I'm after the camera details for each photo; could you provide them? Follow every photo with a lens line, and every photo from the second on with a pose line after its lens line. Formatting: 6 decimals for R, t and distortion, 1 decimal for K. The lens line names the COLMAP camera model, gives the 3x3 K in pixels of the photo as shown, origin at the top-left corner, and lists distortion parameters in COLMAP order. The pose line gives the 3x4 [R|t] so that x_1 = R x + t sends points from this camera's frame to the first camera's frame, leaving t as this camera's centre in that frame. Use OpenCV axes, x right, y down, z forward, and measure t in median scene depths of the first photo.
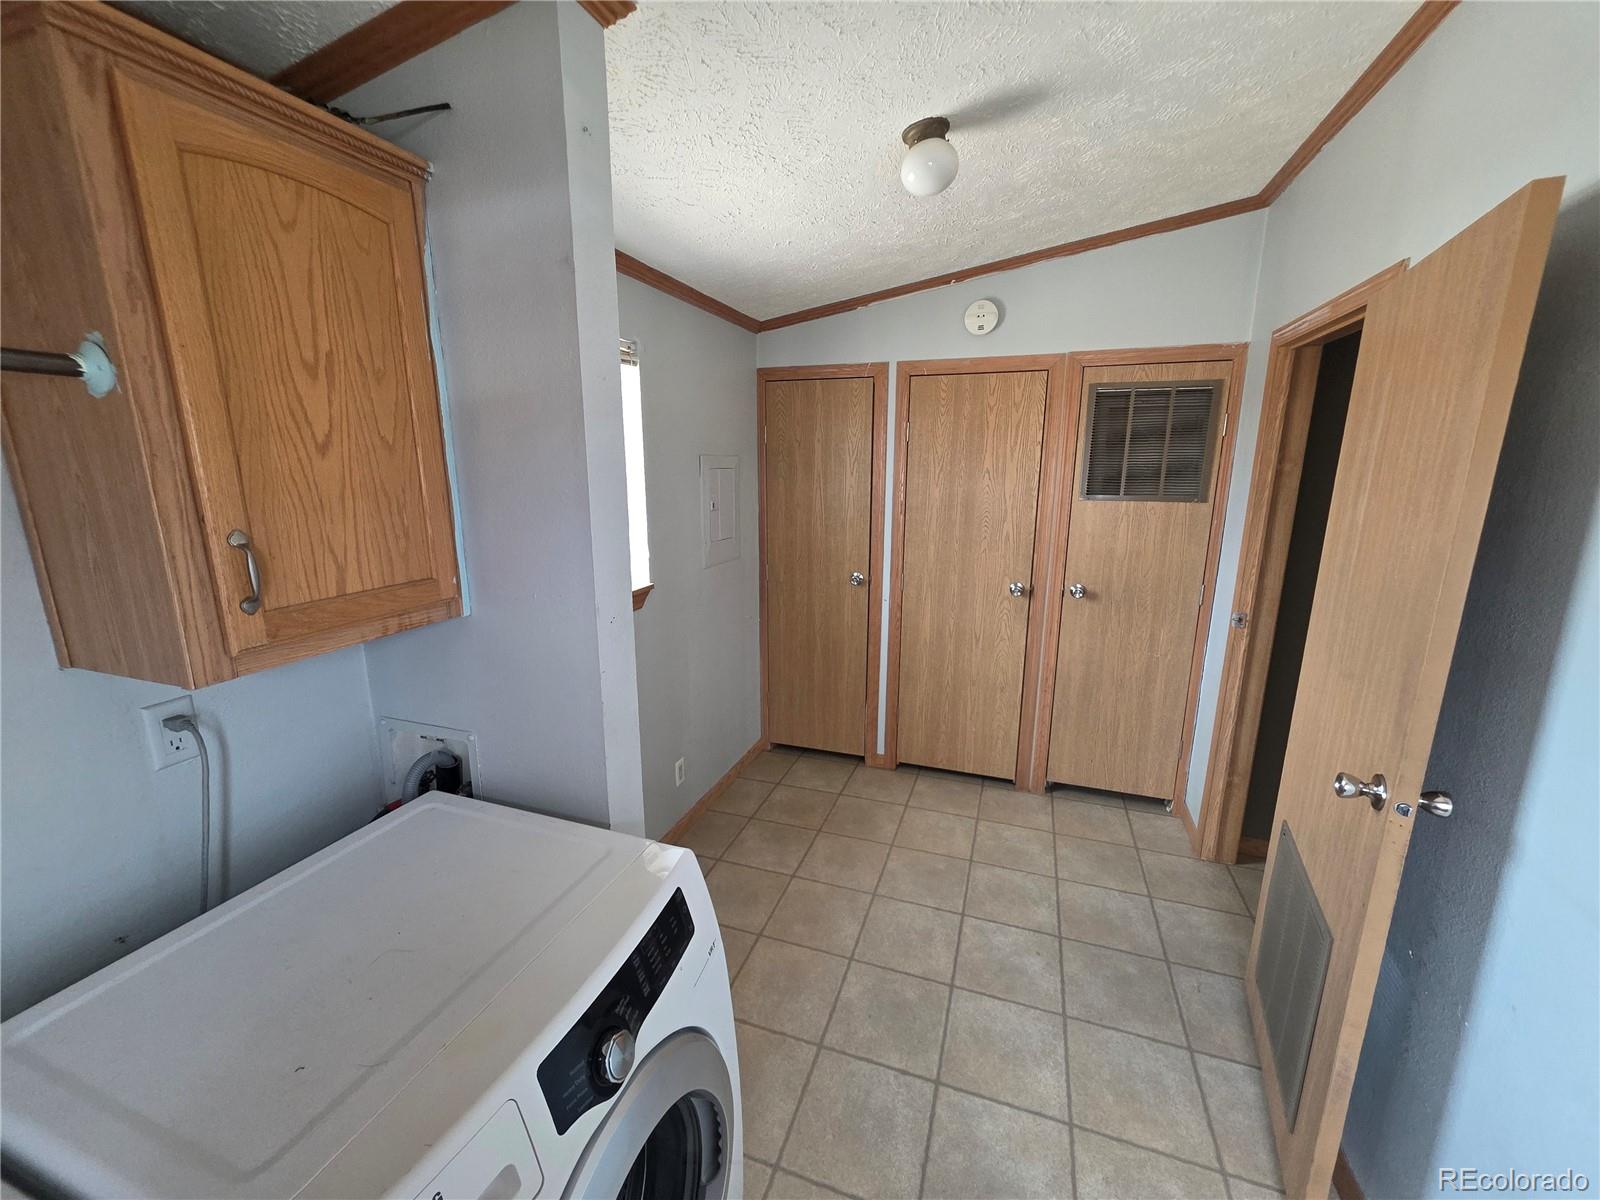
lens RADIAL K [[645.0, 0, 799.7], [0, 645.0, 600.3], [0, 0, 1]] dist [0.026012, 0.000293]
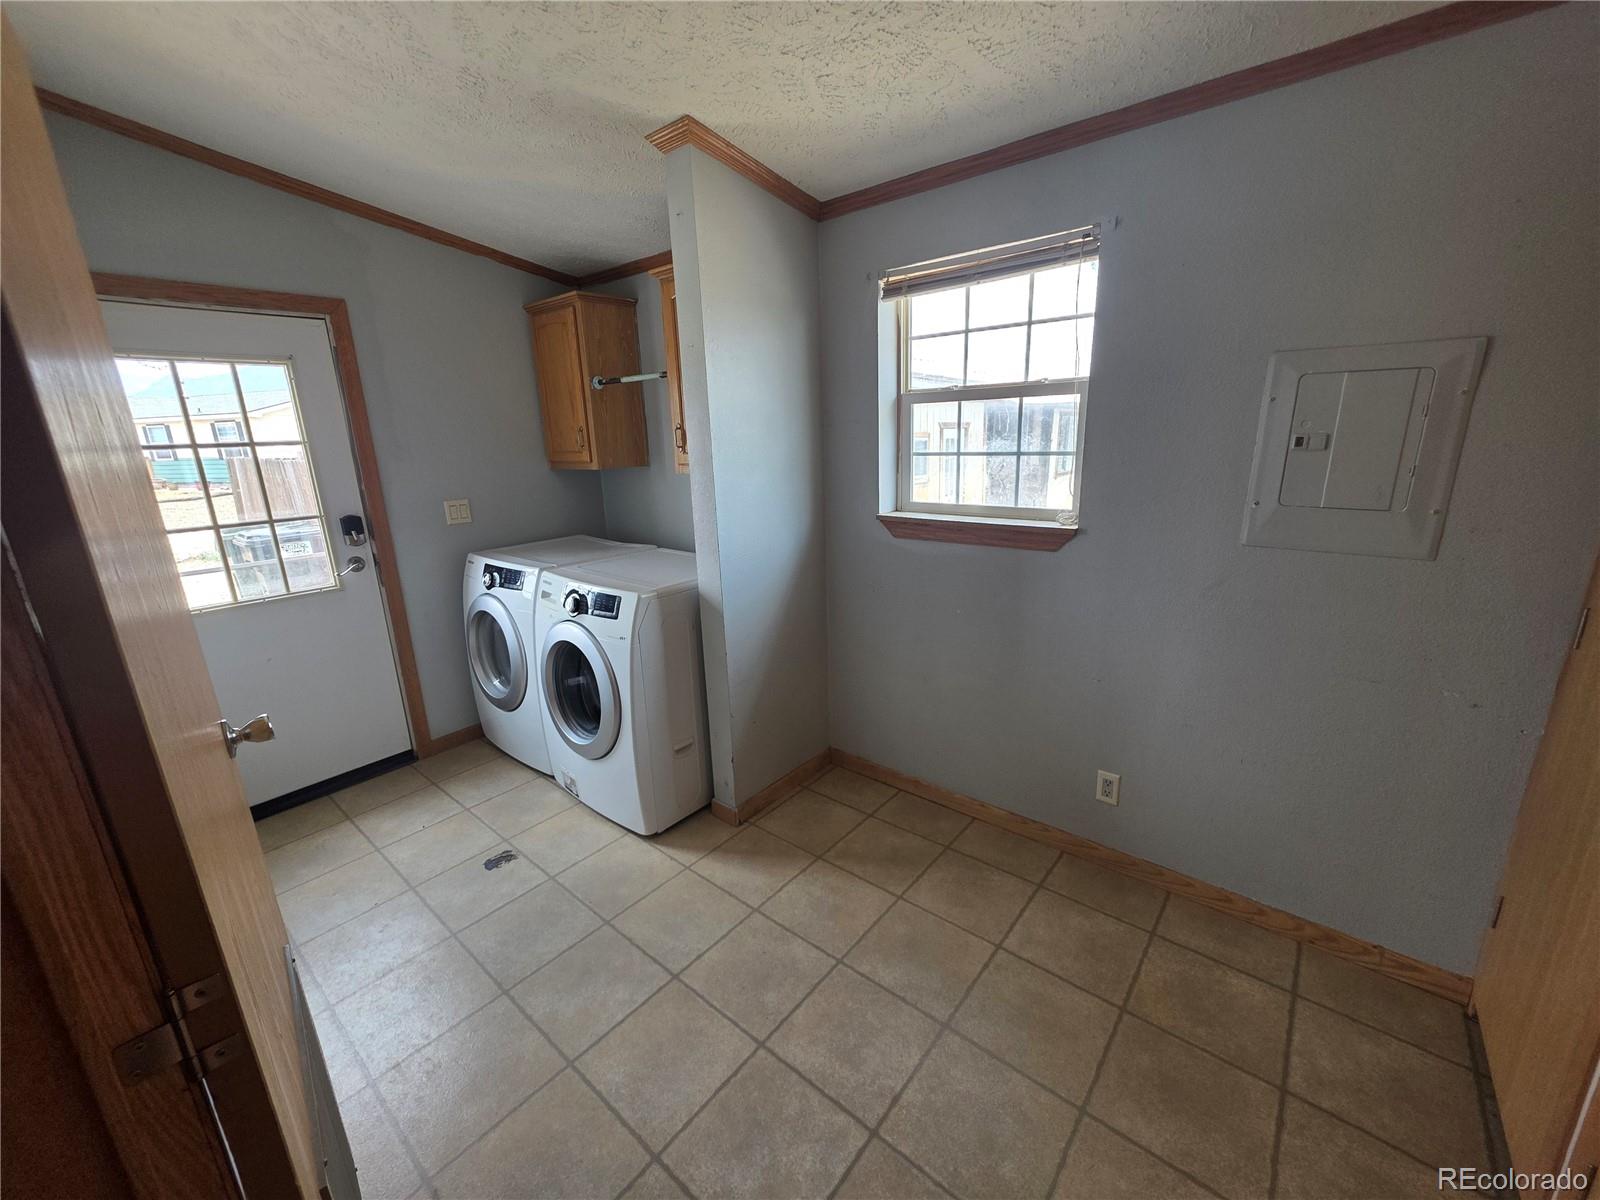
lens RADIAL K [[645.0, 0, 799.6], [0, 645.0, 598.1], [0, 0, 1]] dist [0.026012, 0.000293]
pose [[-0.347784, 0.253172, -0.902746, 0.886804], [-0.171811, 0.929338, 0.326820, -0.202315], [0.921698, 0.268764, -0.279711, 1.243312]]
